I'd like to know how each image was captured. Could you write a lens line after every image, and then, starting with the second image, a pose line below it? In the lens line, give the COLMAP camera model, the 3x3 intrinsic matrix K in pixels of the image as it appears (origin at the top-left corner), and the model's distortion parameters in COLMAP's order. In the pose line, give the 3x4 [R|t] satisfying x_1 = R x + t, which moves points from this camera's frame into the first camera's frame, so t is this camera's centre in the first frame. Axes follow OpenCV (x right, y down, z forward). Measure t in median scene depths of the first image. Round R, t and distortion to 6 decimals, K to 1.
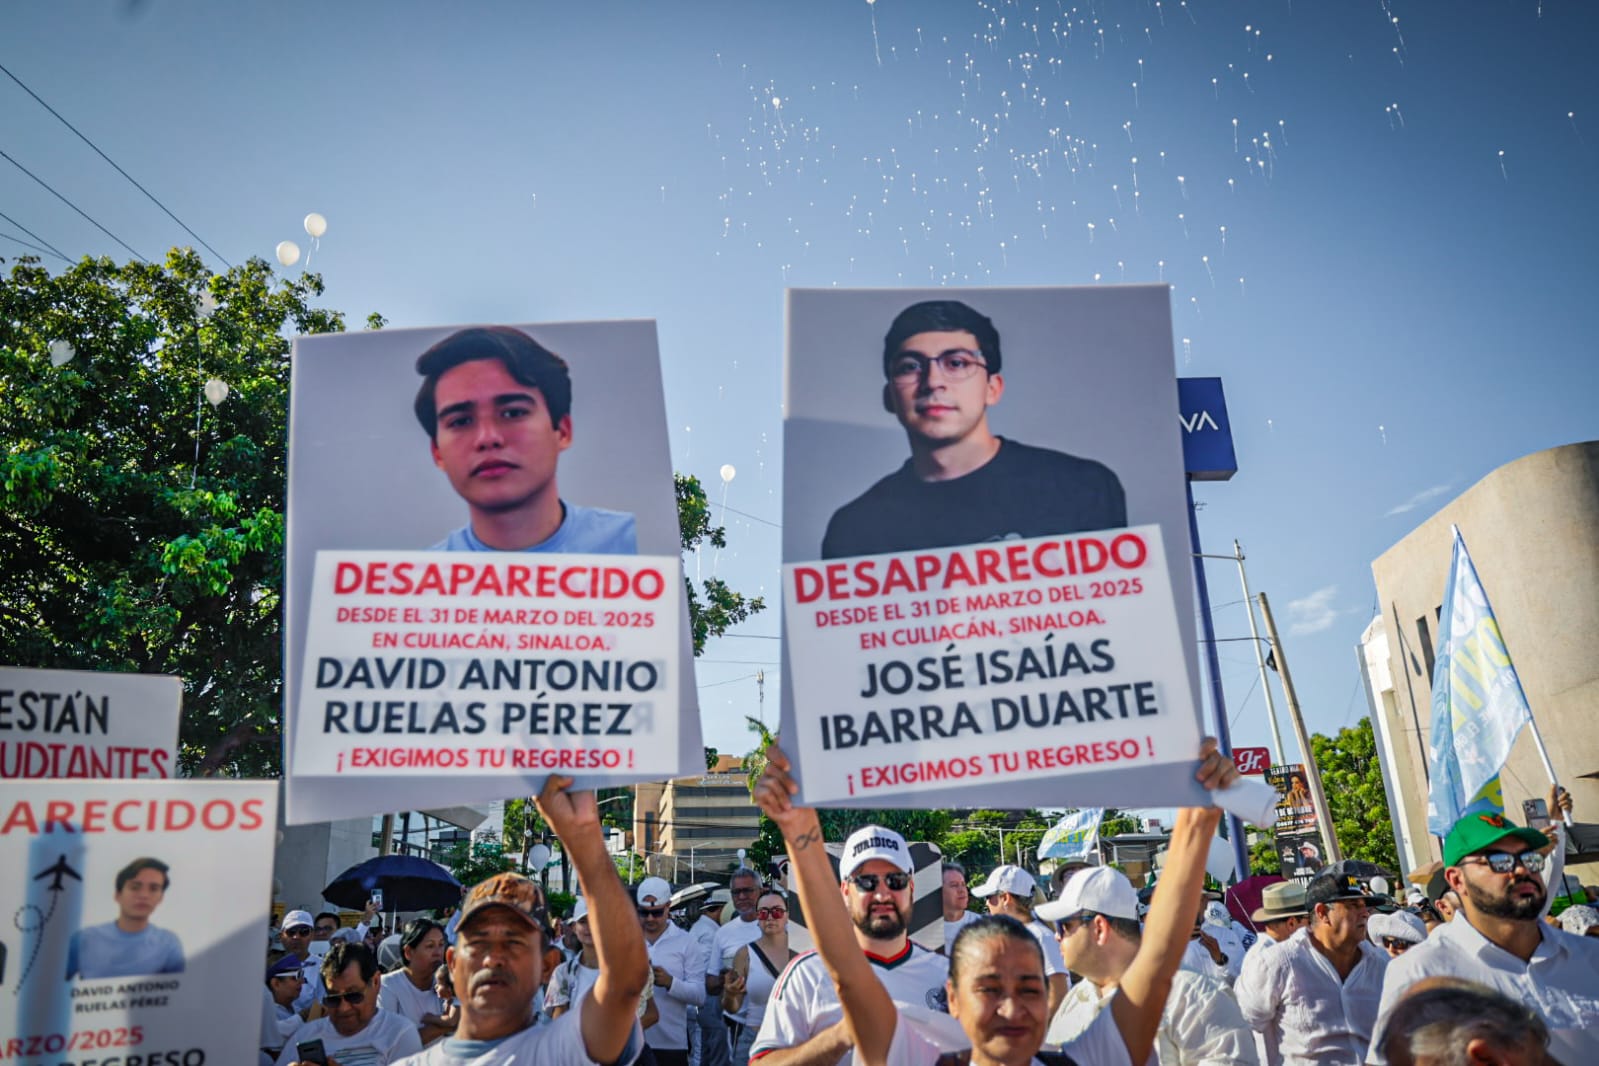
lens RADIAL K [[1078.1, 0, 806.0], [0, 1078.1, 536.8], [0, 0, 1]] dist [-0.095347, 0.057833]
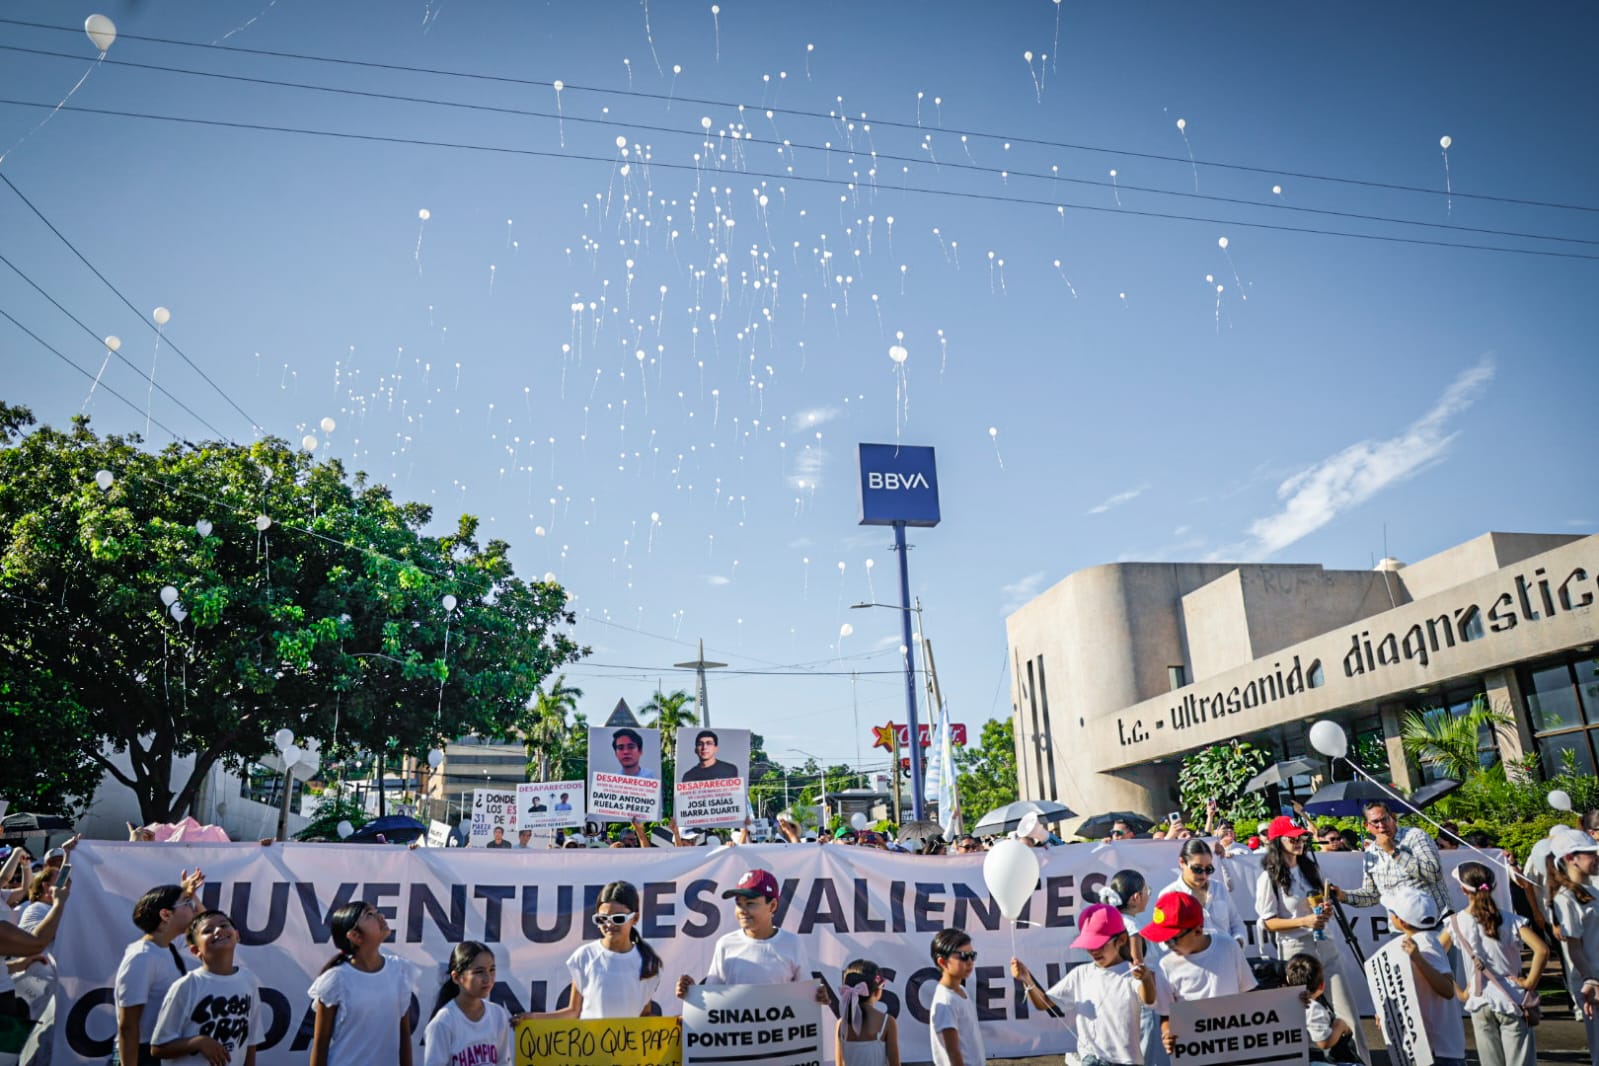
lens RADIAL K [[1078.1, 0, 806.0], [0, 1078.1, 536.8], [0, 0, 1]] dist [-0.095347, 0.057833]
pose [[0.974220, 0.067050, 0.215408, -0.080343], [-0.077317, 0.996220, 0.039587, -0.184533], [-0.211940, -0.055221, 0.975721, -0.560113]]
